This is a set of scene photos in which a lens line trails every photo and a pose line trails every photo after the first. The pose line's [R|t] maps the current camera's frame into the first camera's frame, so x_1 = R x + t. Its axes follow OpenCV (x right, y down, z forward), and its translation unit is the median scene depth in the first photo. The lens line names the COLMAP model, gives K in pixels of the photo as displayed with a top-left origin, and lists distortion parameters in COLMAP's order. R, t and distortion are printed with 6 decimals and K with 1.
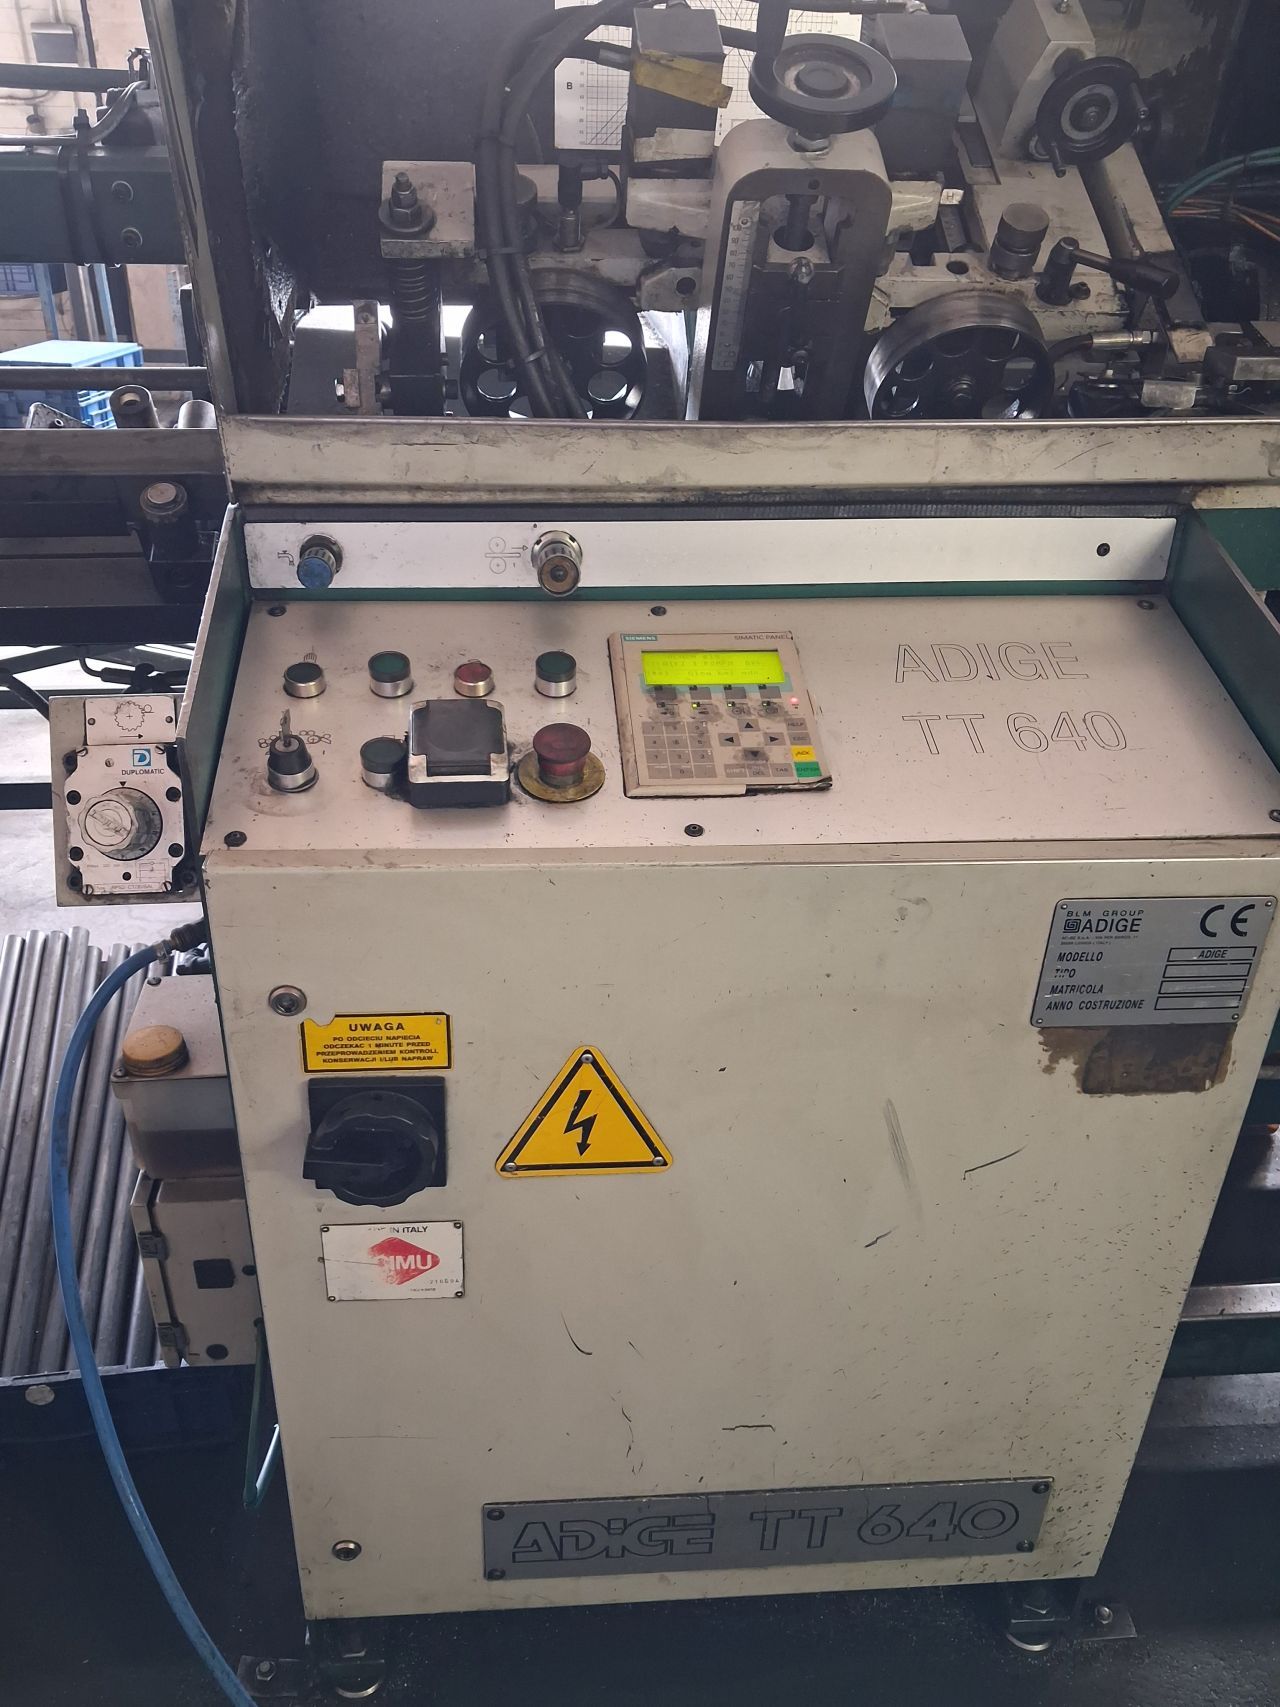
lens RADIAL K [[1348.2, 0, 640.0], [0, 1348.2, 853.5], [0, 0, 1]] dist [-0.037253, 0.068693]
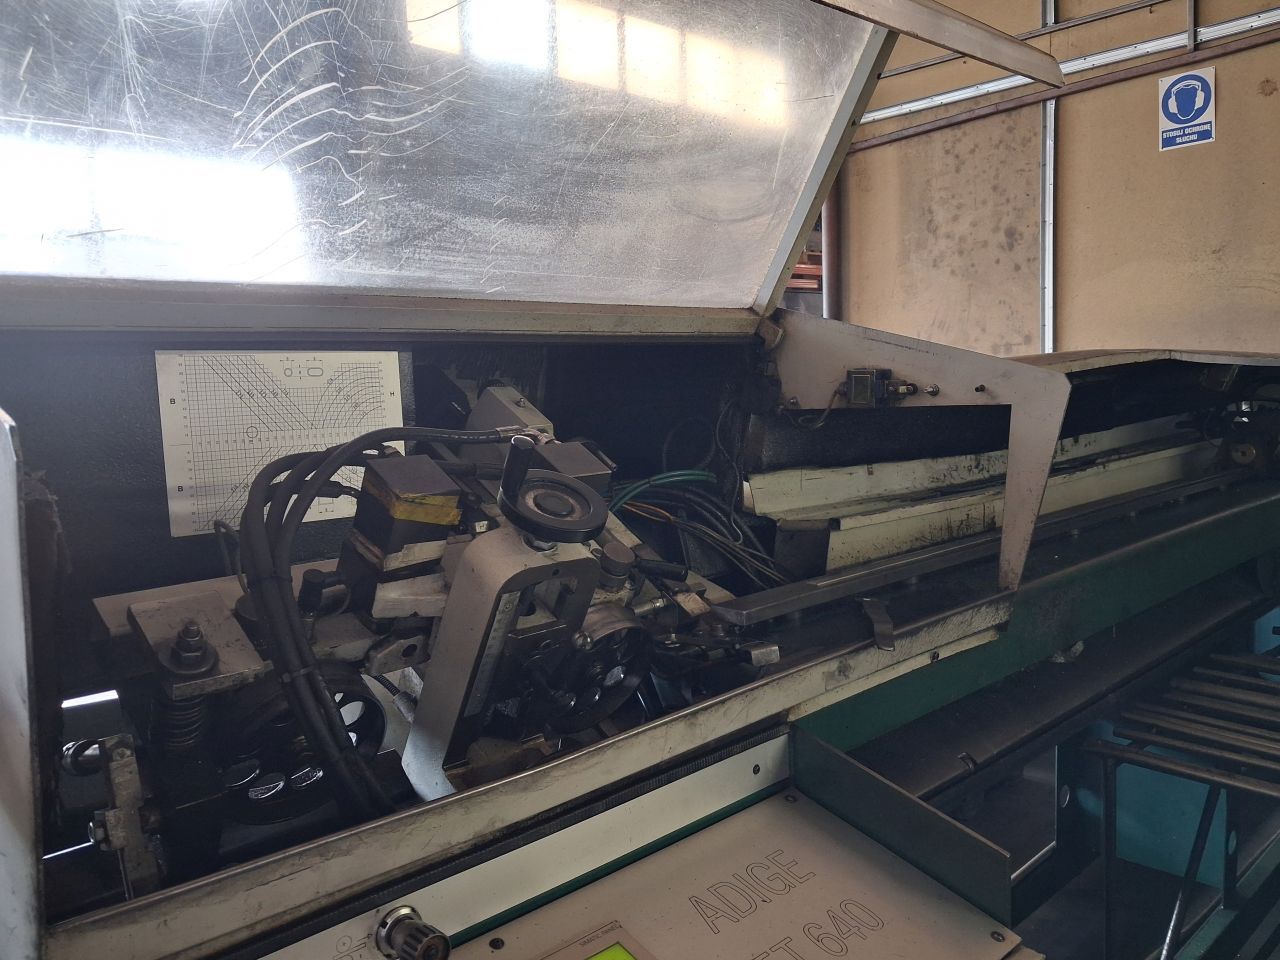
lens RADIAL K [[1010.9, 0, 640.0], [0, 1010.9, 480.0], [0, 0, 1]] dist [-0.037253, 0.068693]
pose [[0.770748, -0.112592, 0.627113, -0.372028], [0.349226, 0.897895, -0.268004, -0.267237], [-0.532907, 0.425567, 0.731371, 0.194291]]
